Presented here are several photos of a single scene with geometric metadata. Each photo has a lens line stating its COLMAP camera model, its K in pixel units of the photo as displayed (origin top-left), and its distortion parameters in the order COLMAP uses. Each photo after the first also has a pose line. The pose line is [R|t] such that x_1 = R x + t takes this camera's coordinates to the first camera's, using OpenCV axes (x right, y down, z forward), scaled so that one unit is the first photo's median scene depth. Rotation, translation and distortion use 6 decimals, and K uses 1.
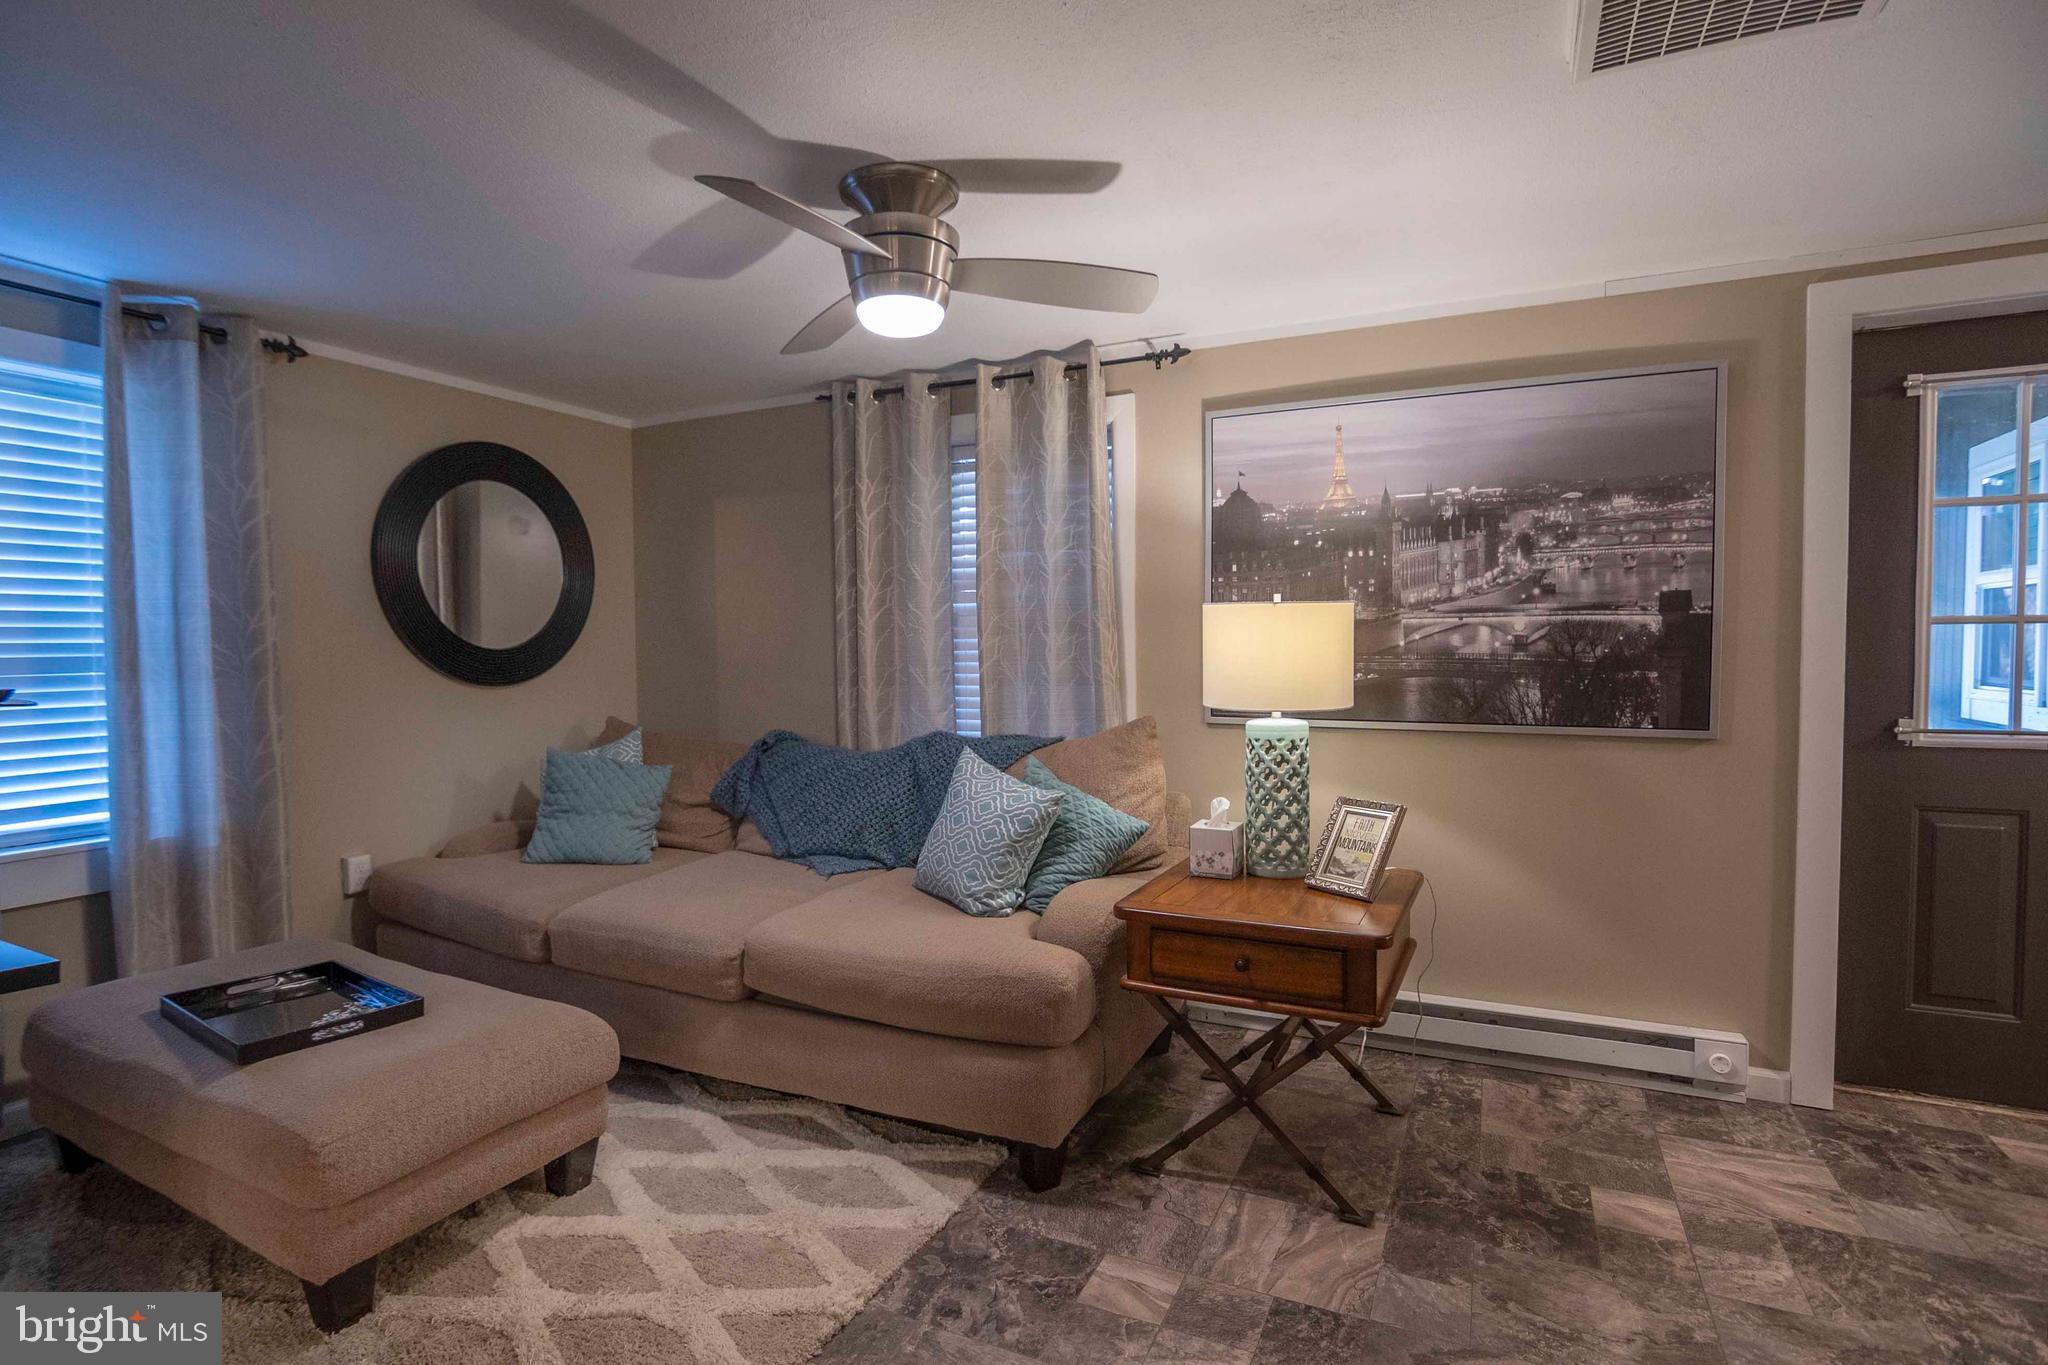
lens RADIAL K [[1009.2, 0, 1007.3], [0, 1009.2, 687.5], [0, 0, 1]] dist [-0.028671, 0.008904]
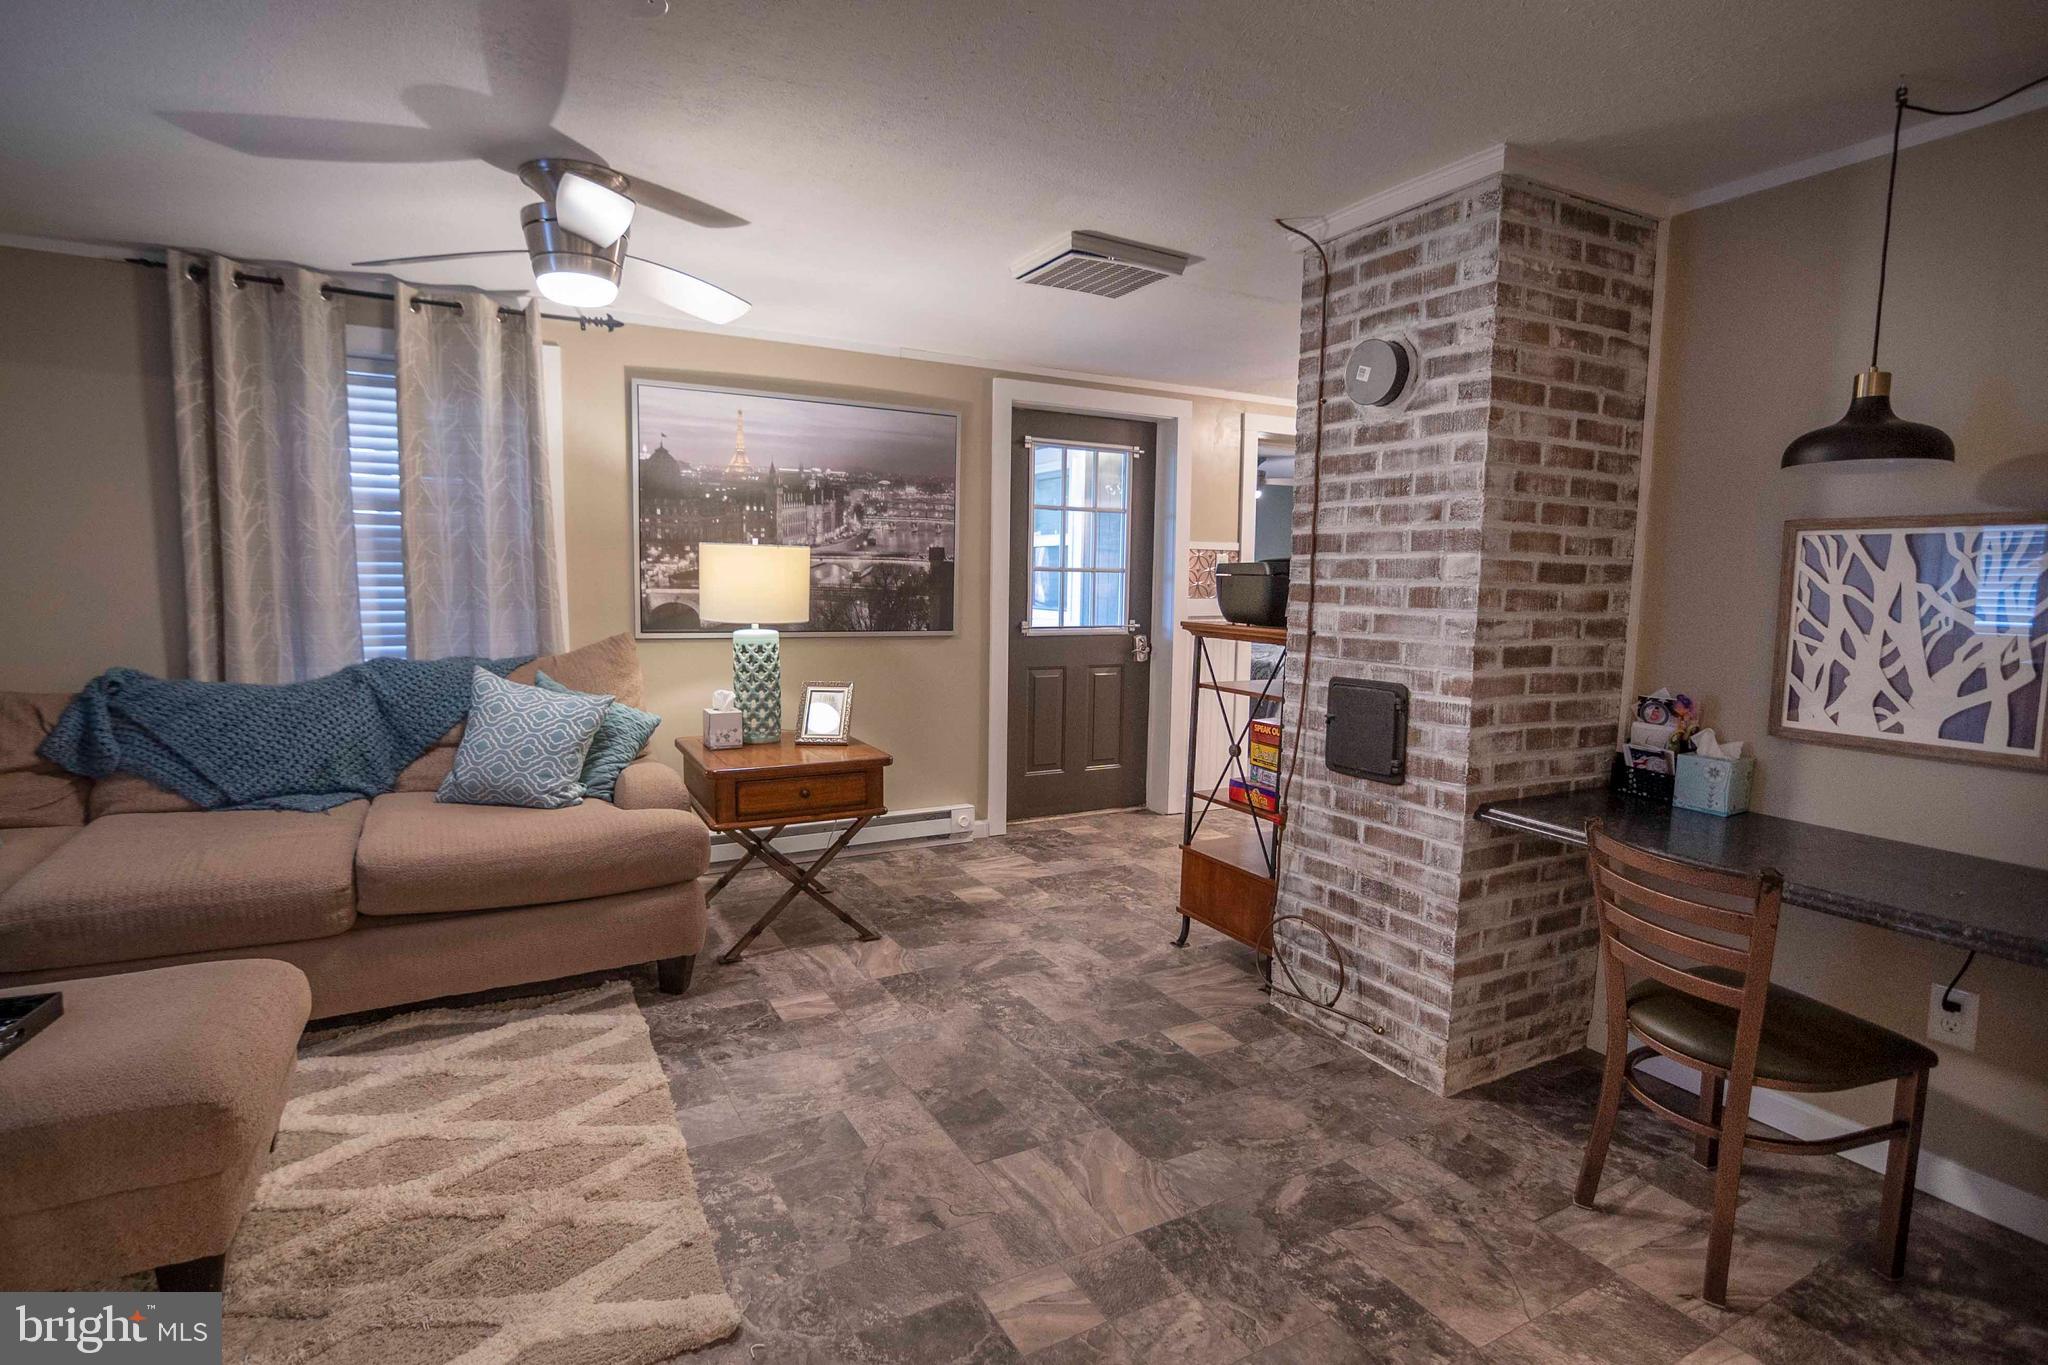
lens RADIAL K [[1009.2, 0, 1009.7], [0, 1009.2, 689.9], [0, 0, 1]] dist [-0.028671, 0.008904]
pose [[0.577848, -0.072877, 0.812884, -0.668513], [0.013316, 0.996715, 0.079892, 0.007843], [-0.816036, -0.035341, 0.576920, -0.081952]]
